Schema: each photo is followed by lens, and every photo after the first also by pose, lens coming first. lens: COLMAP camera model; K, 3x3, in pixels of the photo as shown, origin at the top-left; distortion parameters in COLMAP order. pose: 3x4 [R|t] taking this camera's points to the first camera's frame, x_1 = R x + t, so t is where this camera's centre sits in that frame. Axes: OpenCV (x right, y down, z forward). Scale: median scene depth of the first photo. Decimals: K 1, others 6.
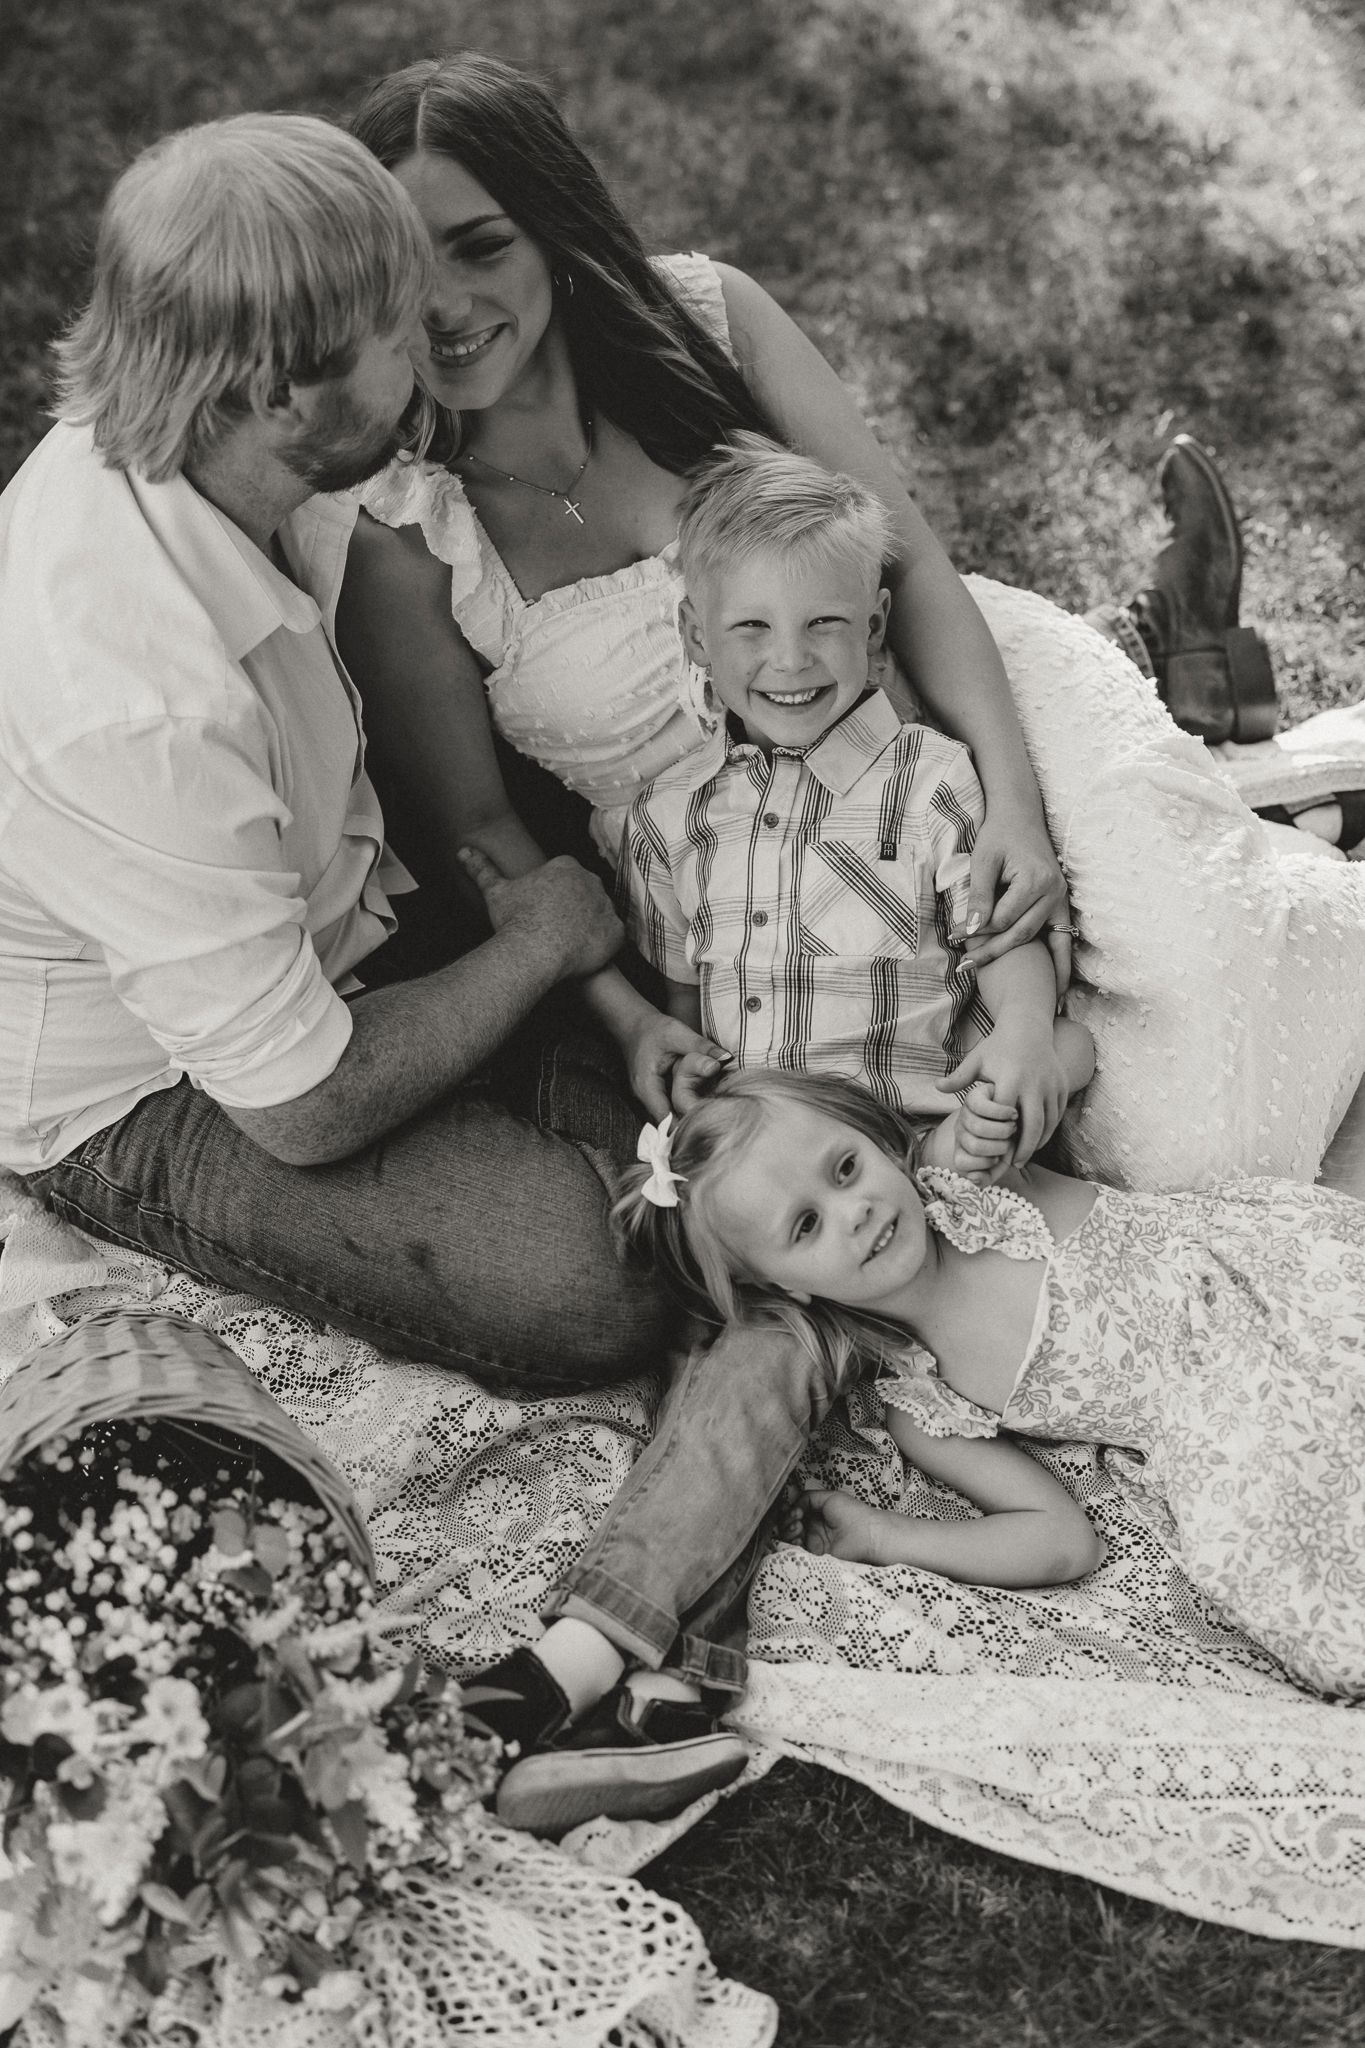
lens RADIAL K [[2883.3, 0, 673.1], [0, 2883.3, 1067.5], [0, 0, 1]] dist [0.032339, 0.000000]
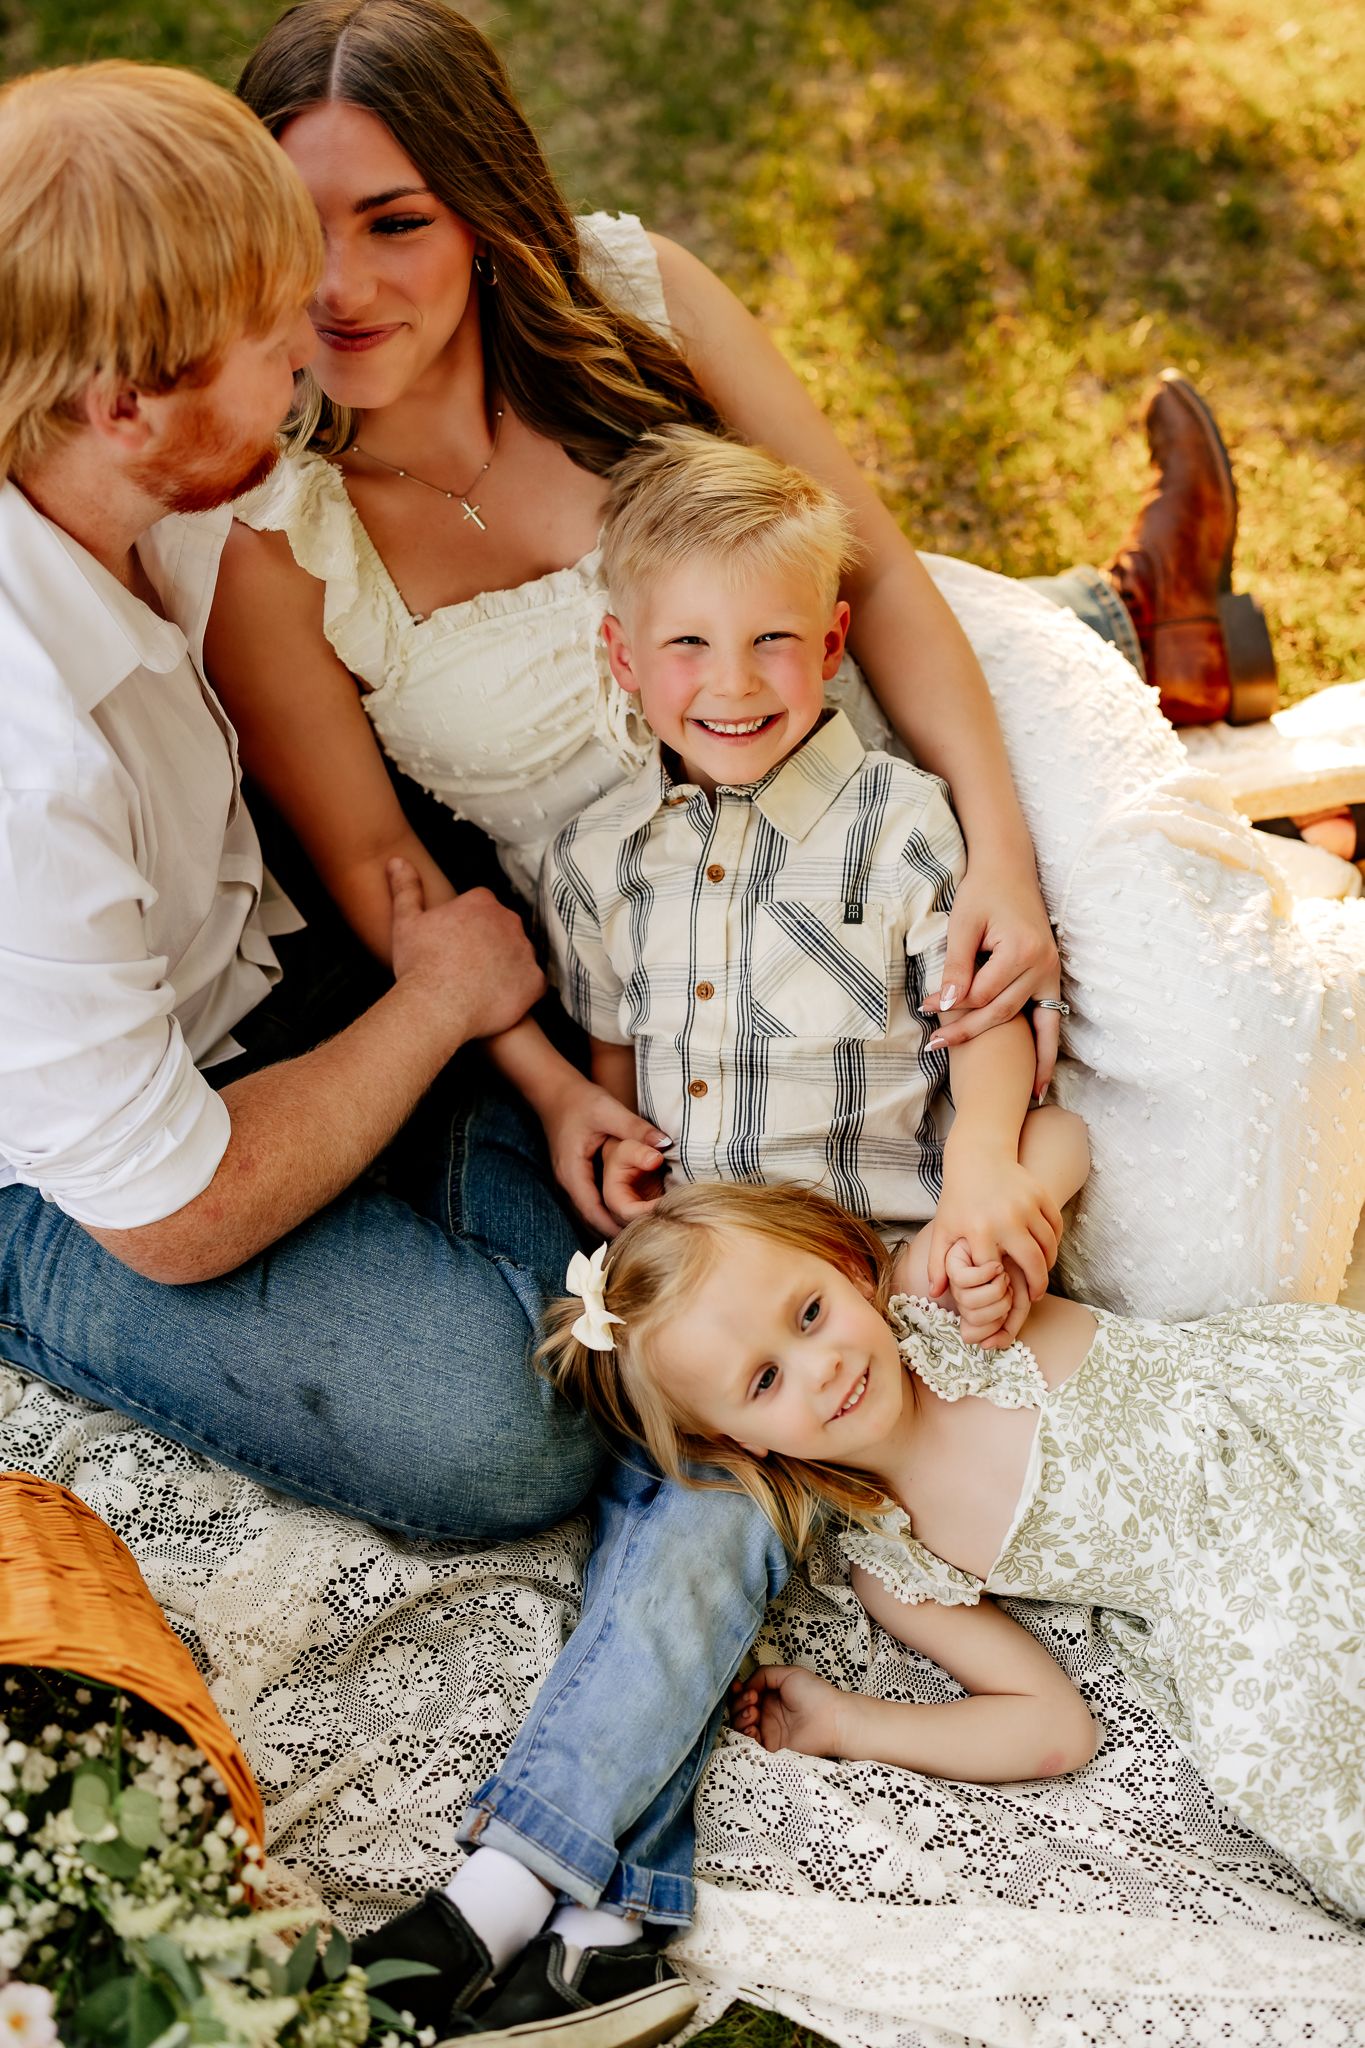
lens RADIAL K [[2883.3, 0, 651.6], [0, 2883.3, 1081.5], [0, 0, 1]] dist [0.032339, 0.000000]
pose [[0.999580, -0.002414, 0.028892, -0.011543], [0.000064, 0.996707, 0.081088, -0.100581], [-0.028993, -0.081052, 0.996288, 0.148645]]
